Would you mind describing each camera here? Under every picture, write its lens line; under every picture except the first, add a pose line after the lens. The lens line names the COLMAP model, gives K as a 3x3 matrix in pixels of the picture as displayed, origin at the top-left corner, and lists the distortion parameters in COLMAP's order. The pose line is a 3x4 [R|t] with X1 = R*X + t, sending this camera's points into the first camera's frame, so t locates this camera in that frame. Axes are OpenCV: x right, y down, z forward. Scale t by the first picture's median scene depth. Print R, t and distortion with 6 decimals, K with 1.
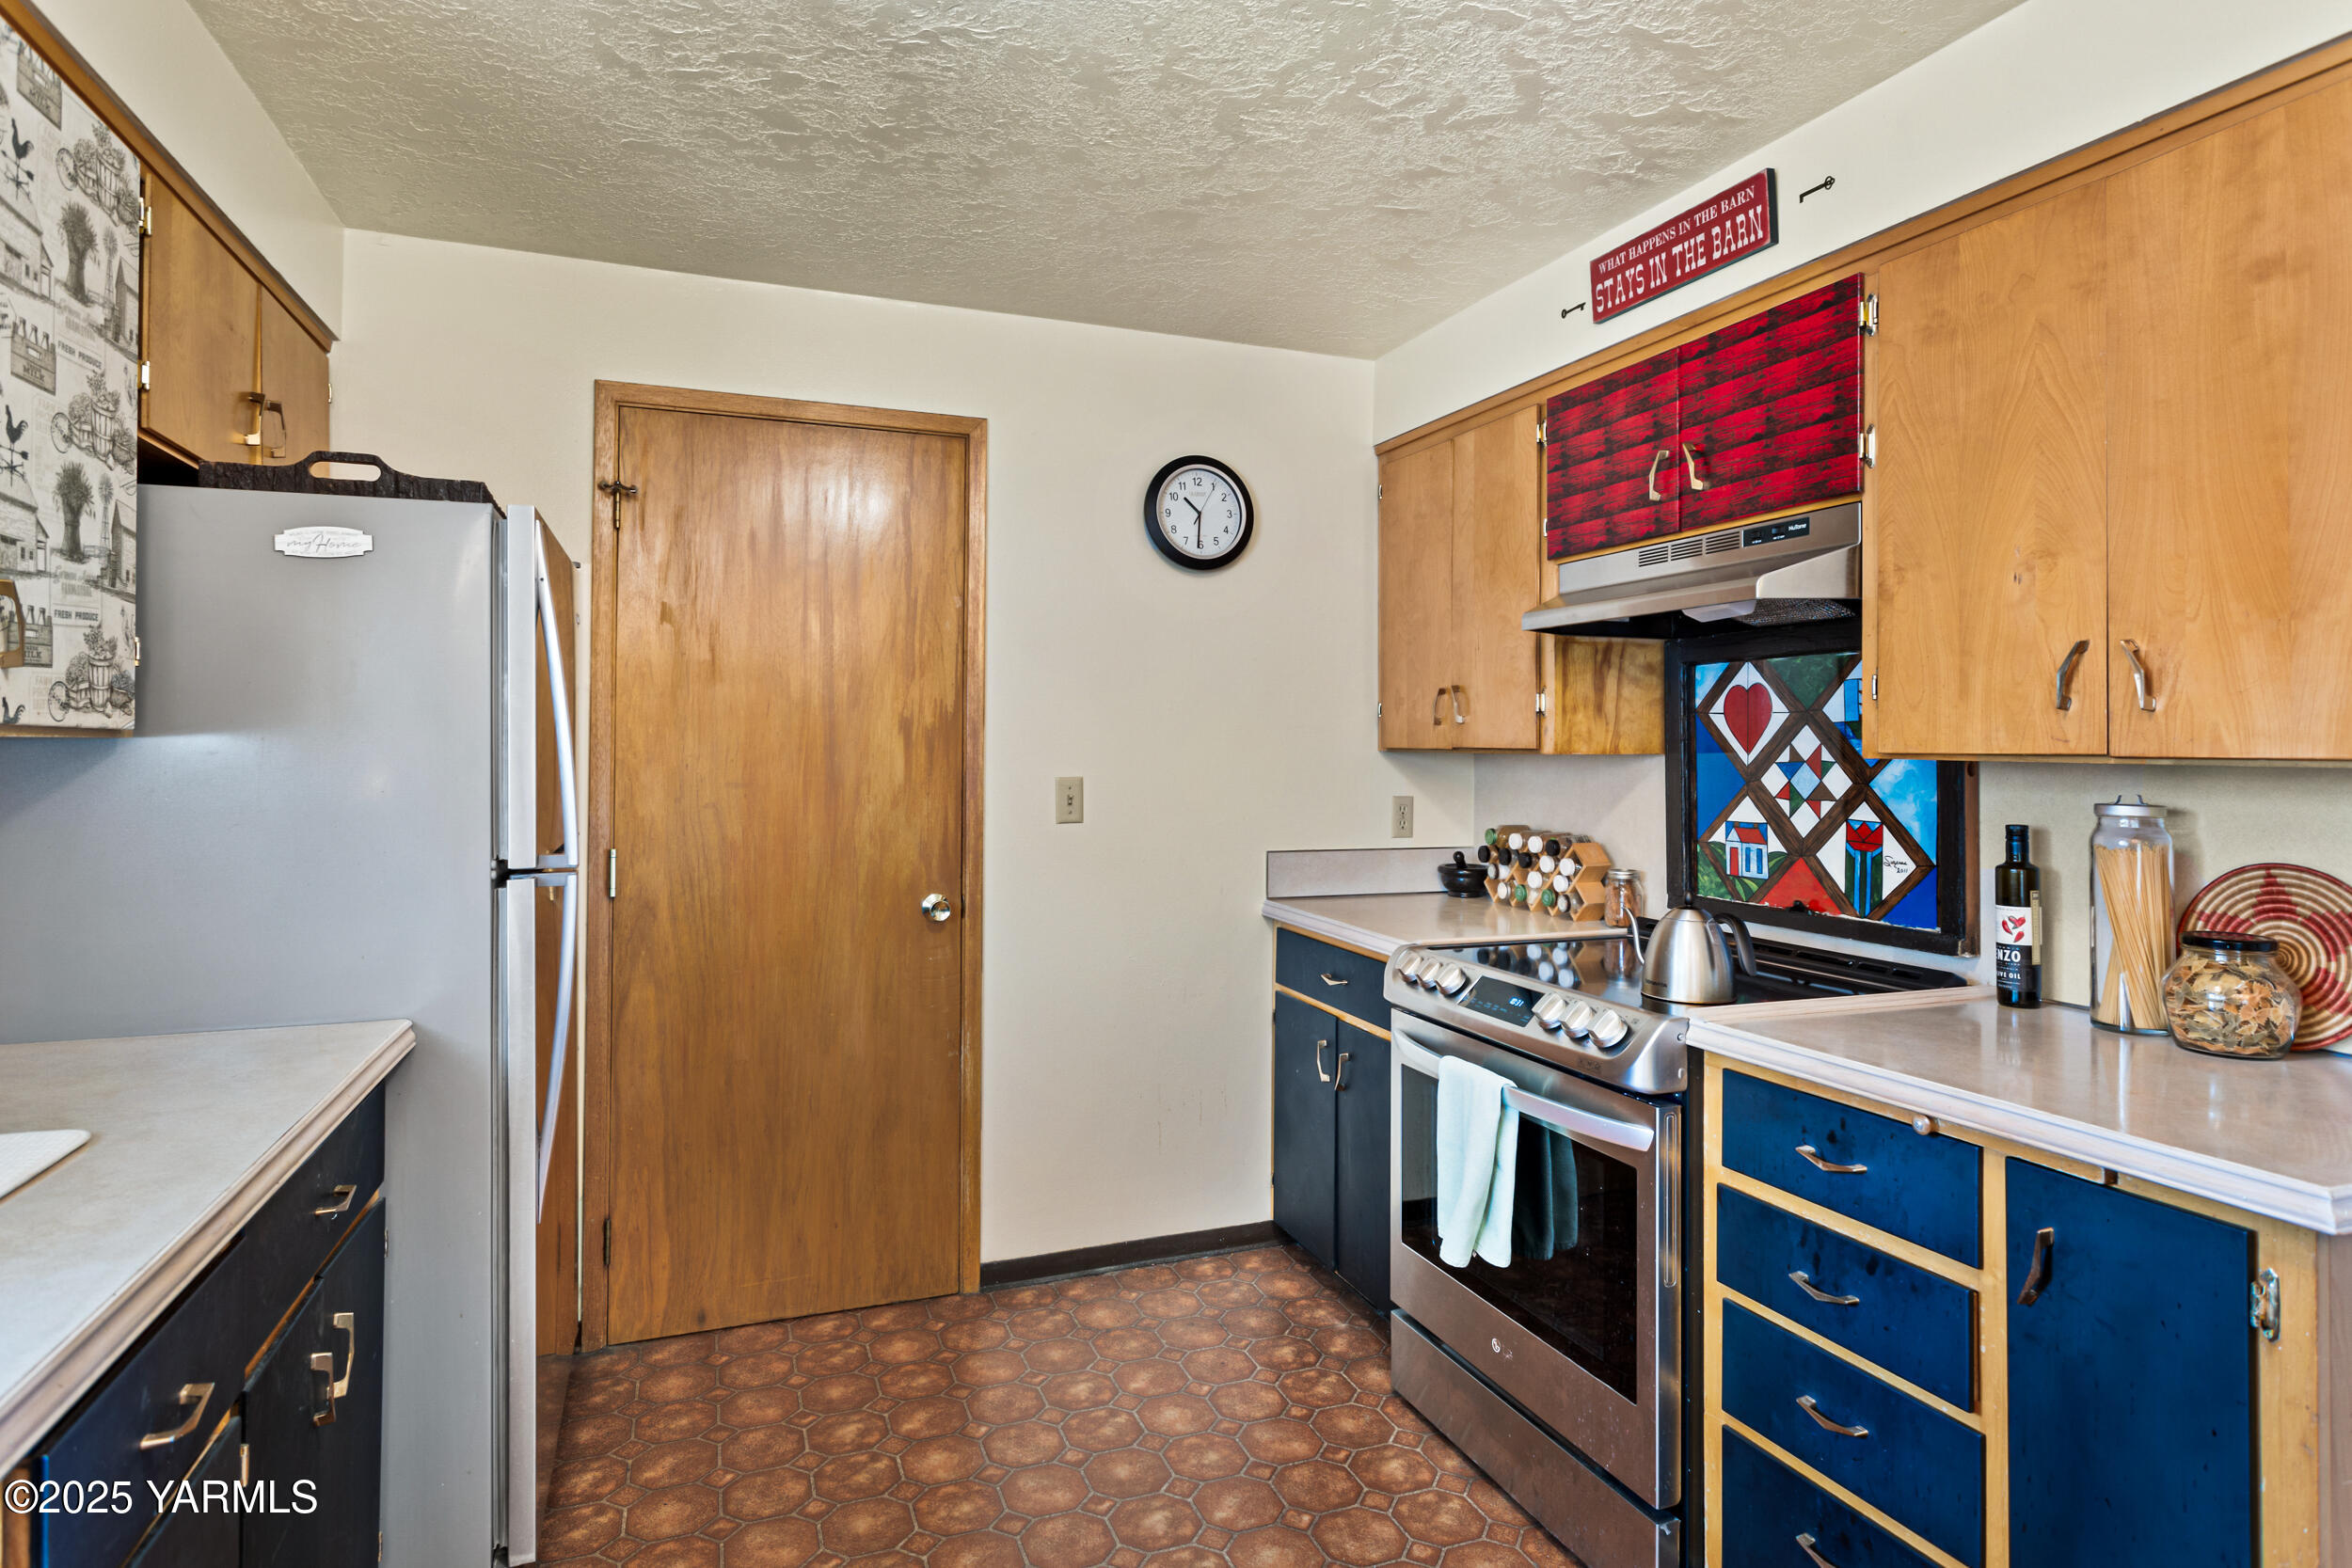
lens RADIAL K [[1289.5, 0, 1180.3], [0, 1289.5, 766.1], [0, 0, 1]] dist [0.002172, -0.002337]
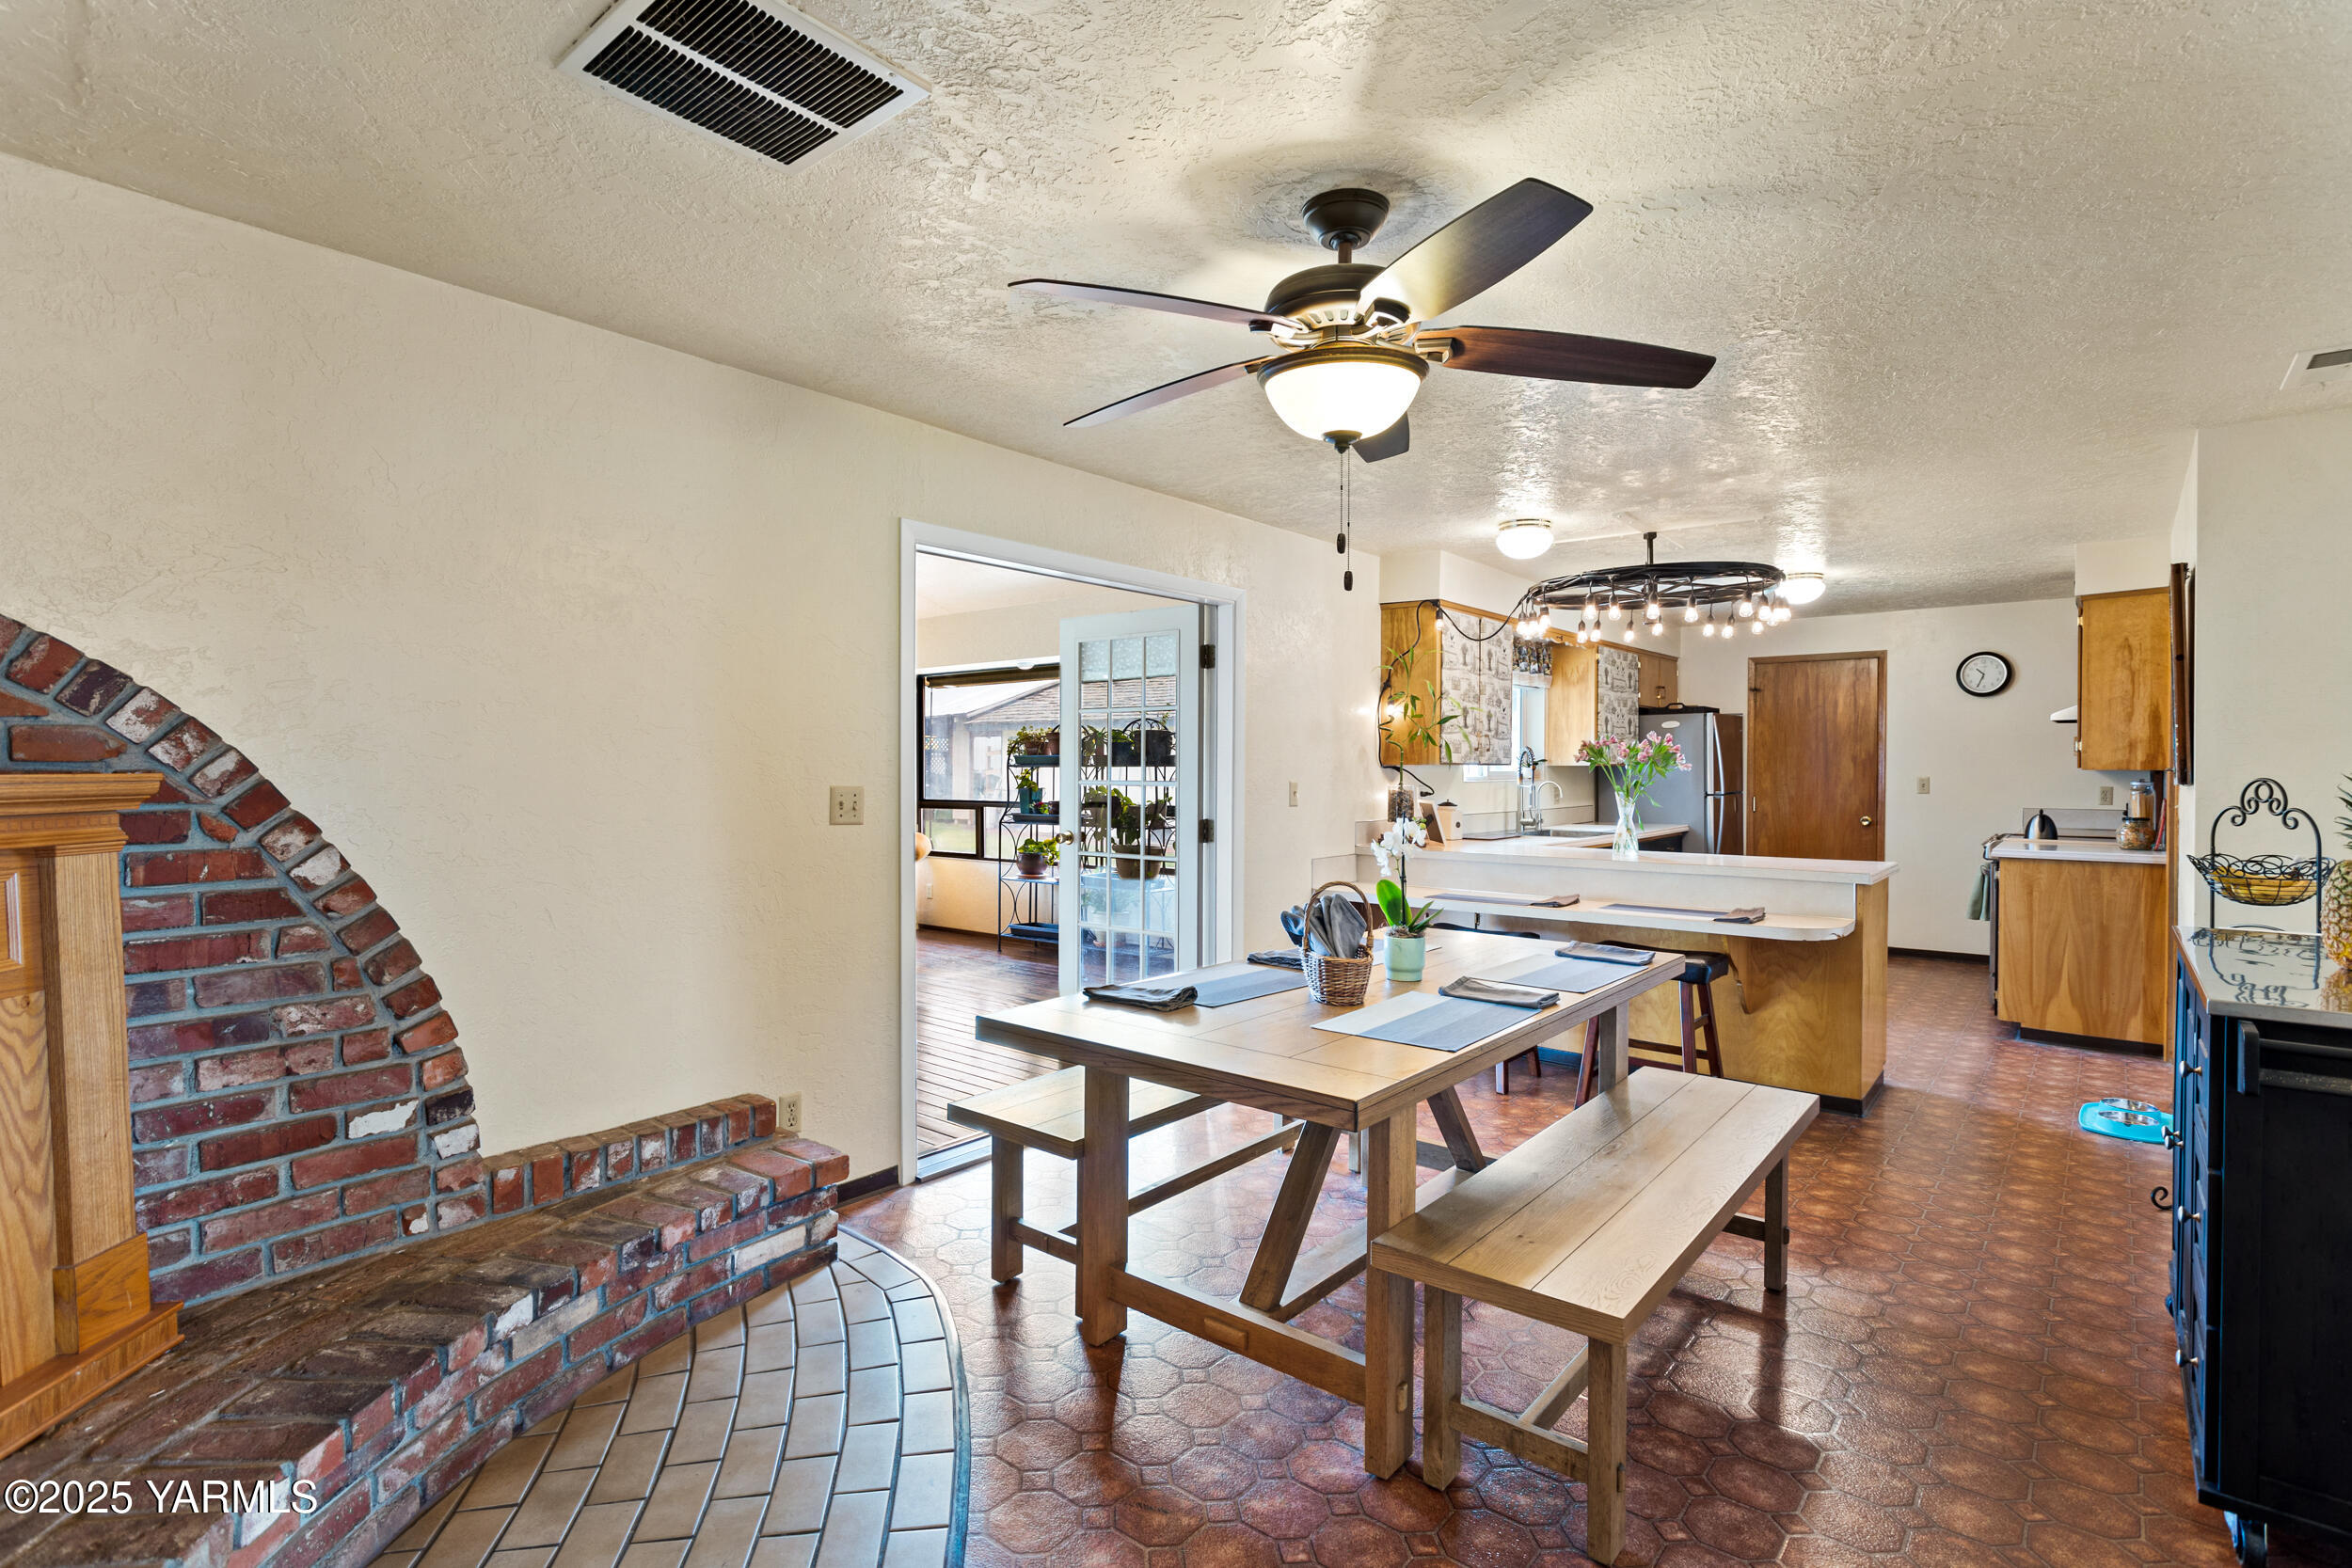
lens RADIAL K [[1106.3, 0, 1176.0], [0, 1106.3, 784.0], [0, 0, 1]] dist [-0.000085, 0.000316]
pose [[0.491879, 0.008221, -0.870625, 1.248981], [-0.009713, 0.999945, 0.003955, 0.031499], [0.870610, 0.006511, 0.491931, -1.630053]]
